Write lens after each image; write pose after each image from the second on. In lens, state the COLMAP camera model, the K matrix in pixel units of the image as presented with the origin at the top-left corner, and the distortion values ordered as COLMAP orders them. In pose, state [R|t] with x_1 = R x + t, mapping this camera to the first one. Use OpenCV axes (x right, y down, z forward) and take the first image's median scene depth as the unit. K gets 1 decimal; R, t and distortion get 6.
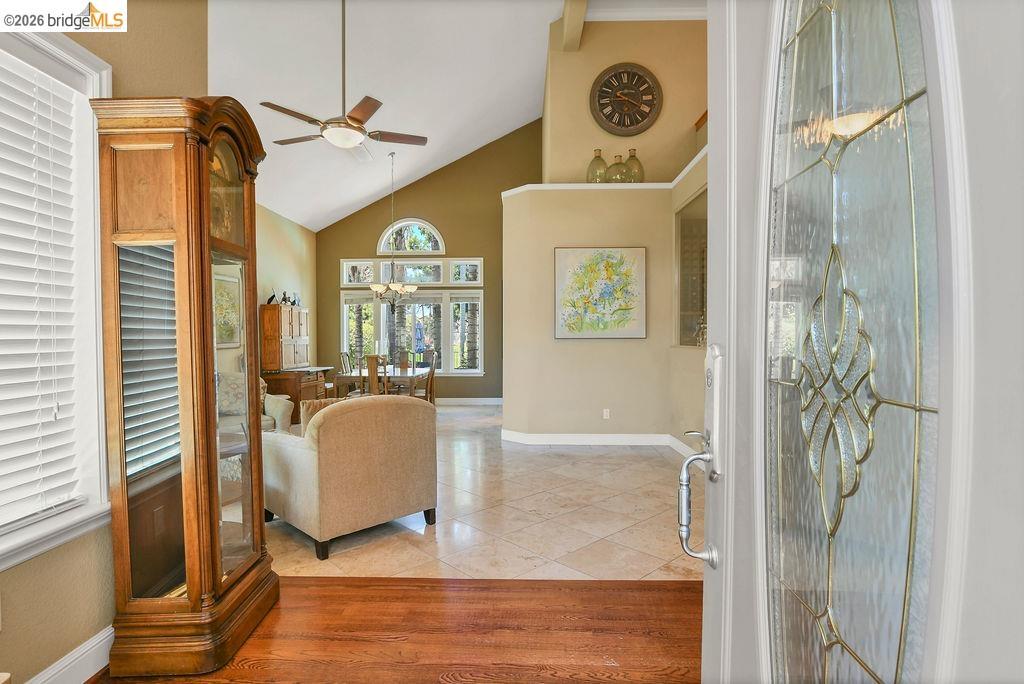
lens RADIAL K [[509.0, 0, 508.4], [0, 509.0, 345.2], [0, 0, 1]] dist [-0.026373, 0.001068]
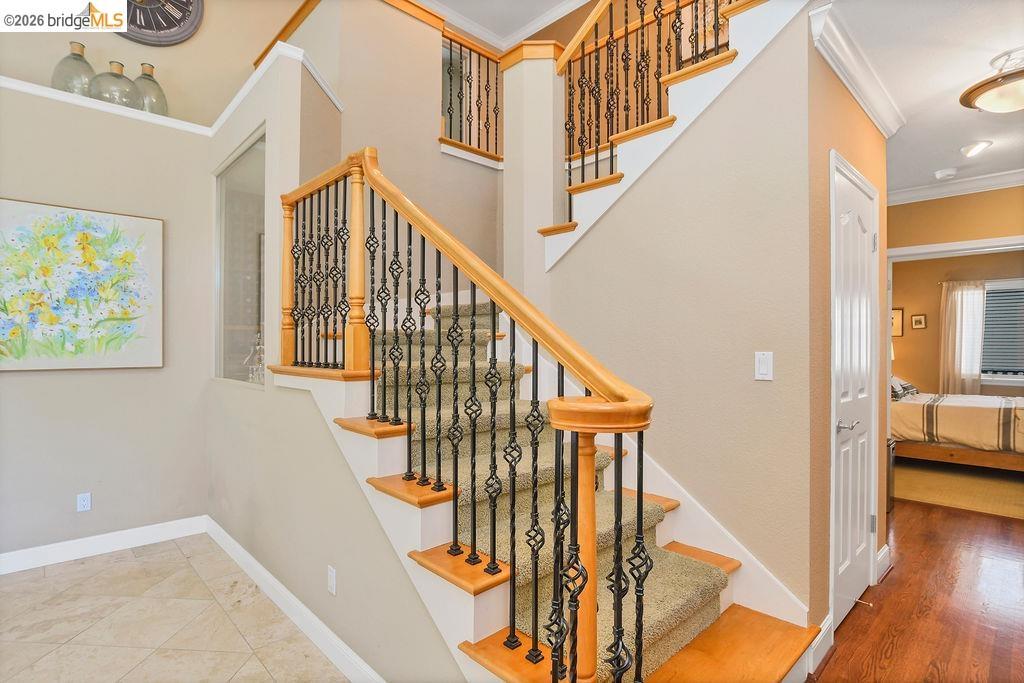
lens RADIAL K [[514.9, 0, 509.2], [0, 514.9, 344.3], [0, 0, 1]] dist [-0.028074, 0.002583]
pose [[0.702899, 0.004442, 0.711275, 0.126373], [0.008545, 0.999856, -0.014689, -0.028830], [-0.711238, 0.016403, 0.702760, 0.266574]]
